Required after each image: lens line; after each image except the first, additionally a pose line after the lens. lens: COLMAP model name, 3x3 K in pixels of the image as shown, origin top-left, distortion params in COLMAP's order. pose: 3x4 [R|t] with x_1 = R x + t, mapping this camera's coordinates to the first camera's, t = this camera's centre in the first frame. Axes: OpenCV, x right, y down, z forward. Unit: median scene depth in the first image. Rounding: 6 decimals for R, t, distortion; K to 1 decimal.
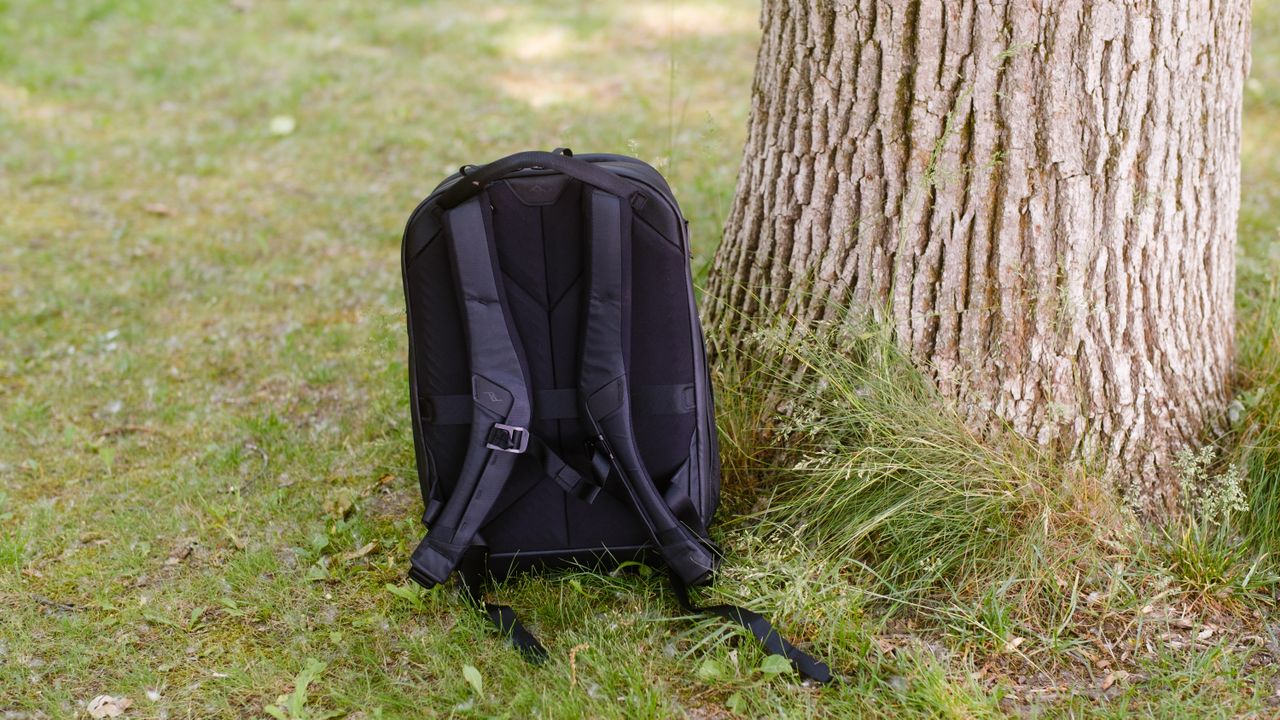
lens RADIAL K [[2630.1, 0, 640.2], [0, 2630.1, 362.3], [0, 0, 1]] dist [-0.025722, 0.000000]
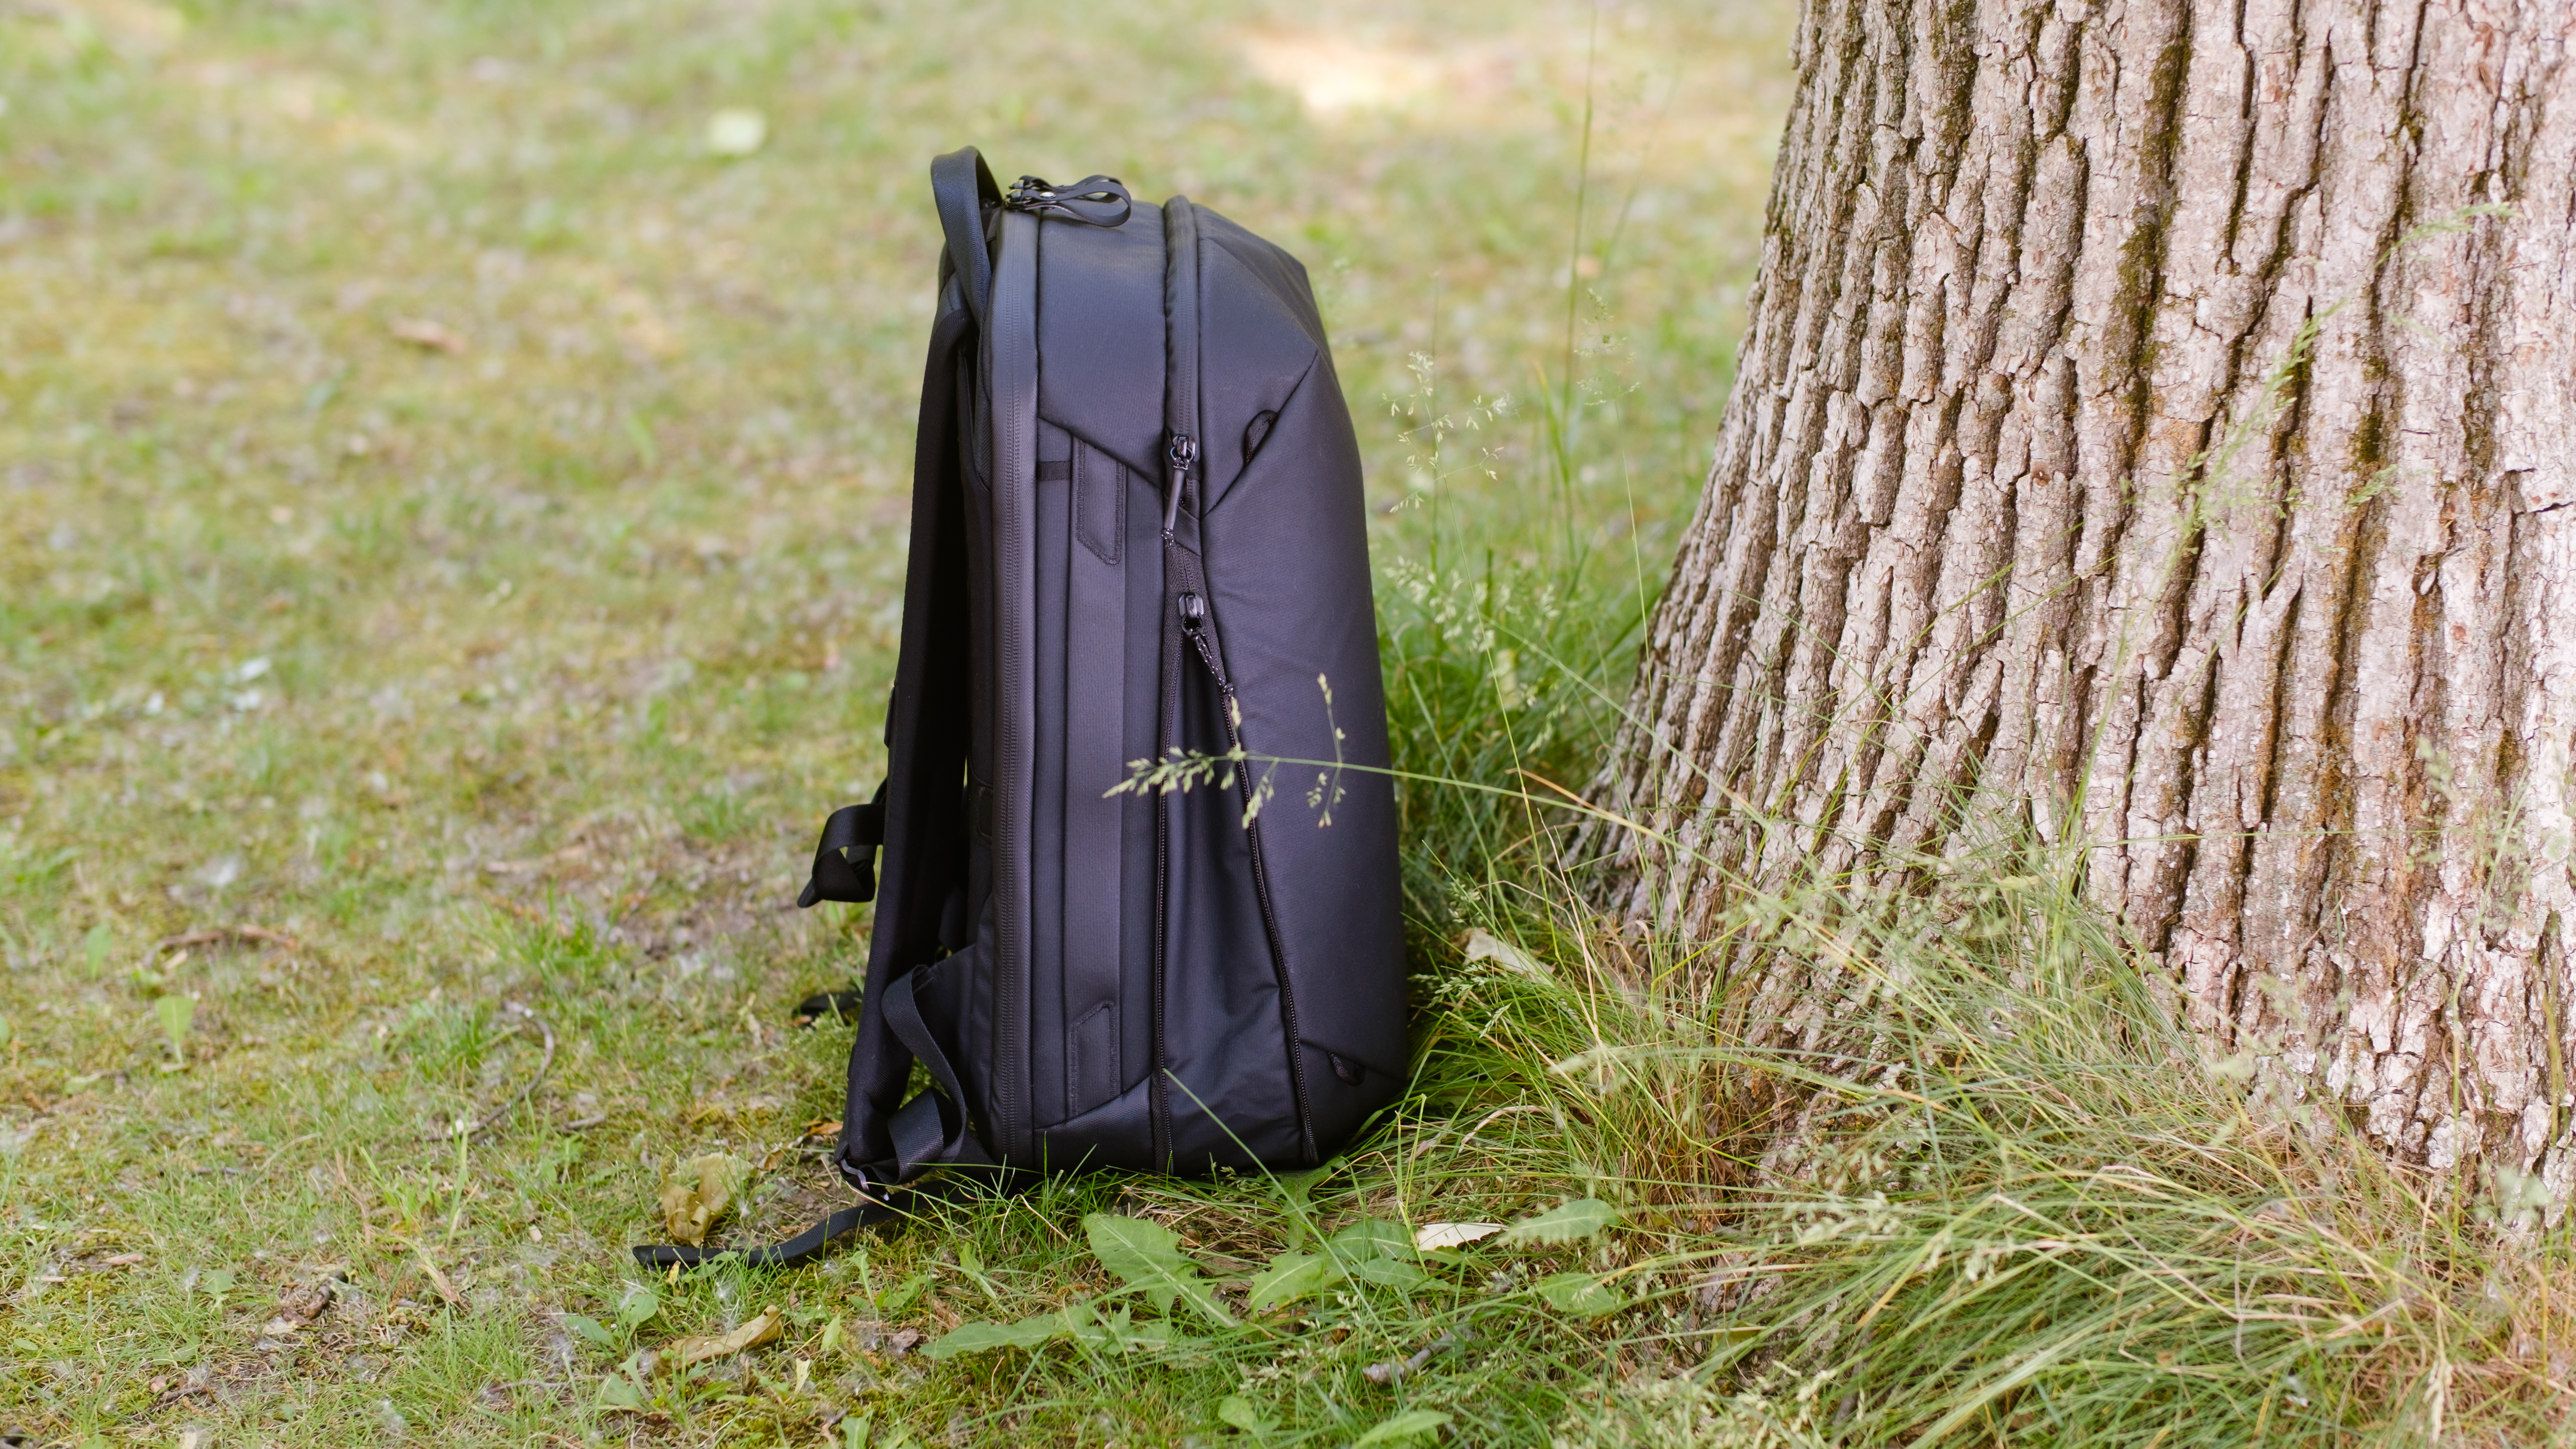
lens RADIAL K [[5293.1, 0, 1355.6], [0, 5293.1, 672.0], [0, 0, 1]] dist [-0.025722, 0.000000]
pose [[0.997627, 0.050045, -0.047288, 0.021728], [-0.048074, 0.997963, 0.041939, -0.065412], [0.049290, -0.039566, 0.998000, 0.181945]]
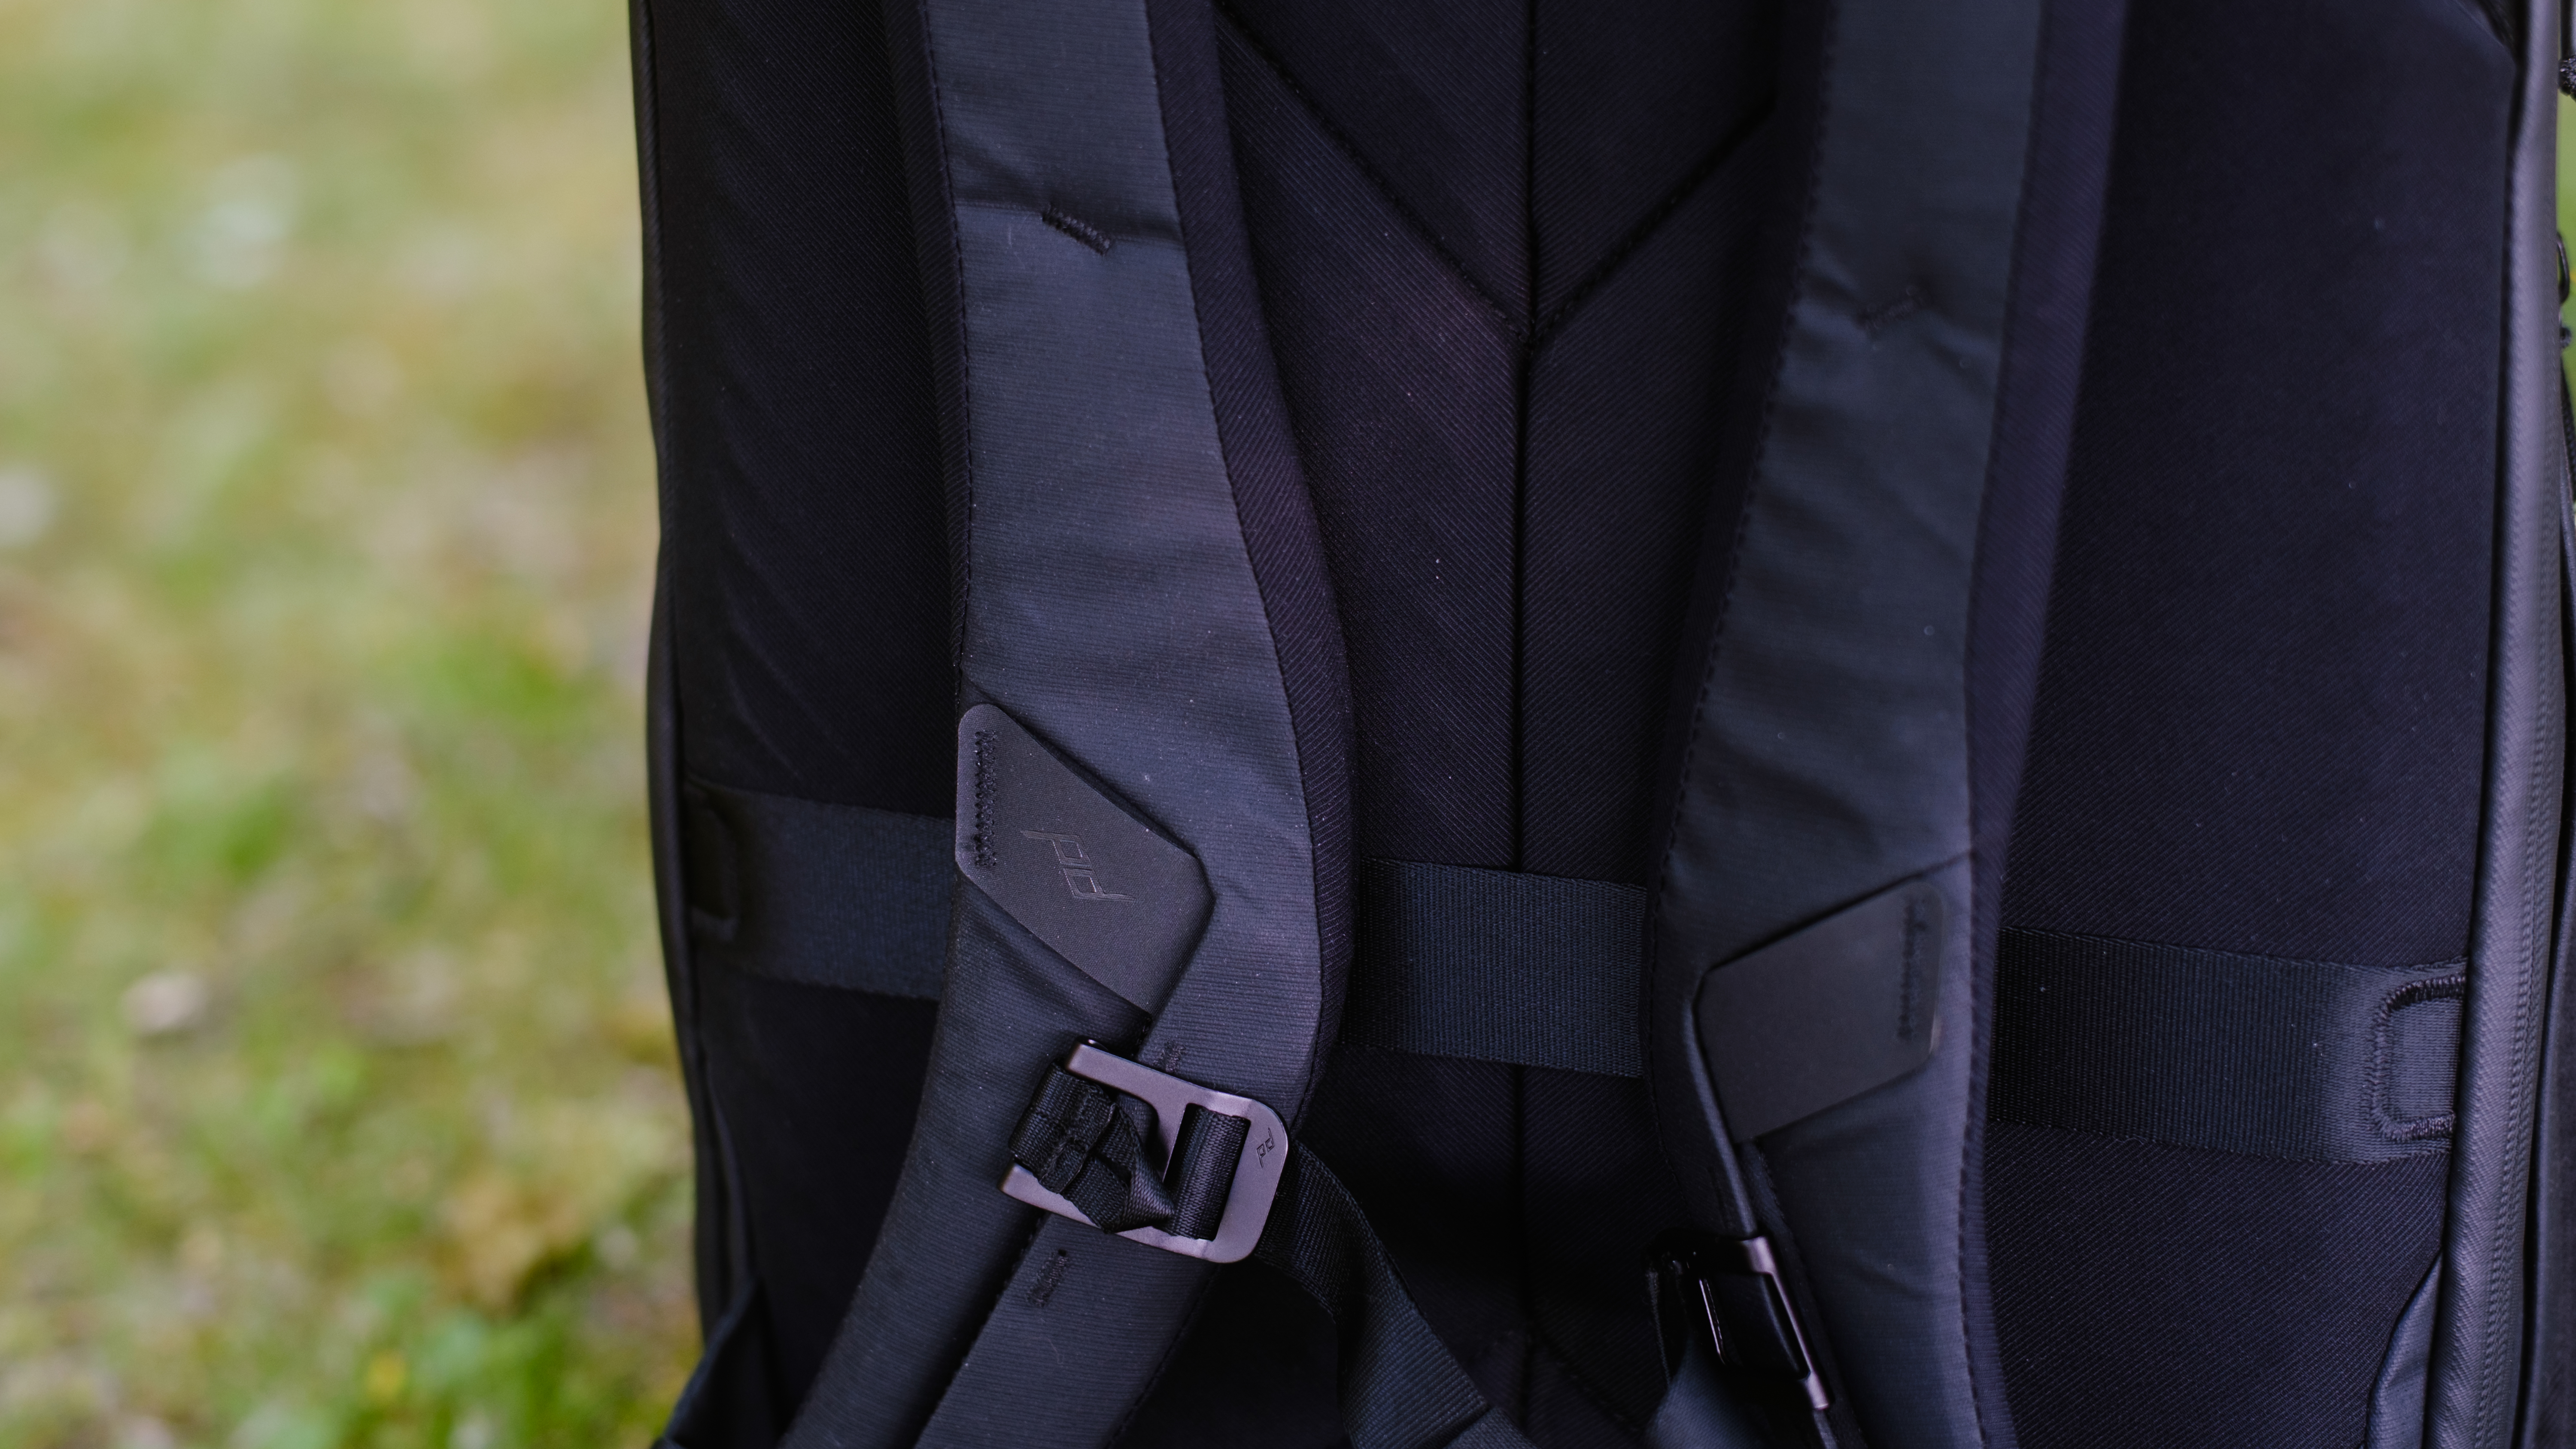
lens RADIAL K [[5293.1, 0, 1285.8], [0, 5293.1, 725.0], [0, 0, 1]] dist [-0.025722, 0.000000]
pose [[0.965907, 0.144471, -0.214832, 0.019586], [-0.131792, 0.988638, 0.072293, -0.019114], [0.222835, -0.041515, 0.973972, 0.757516]]
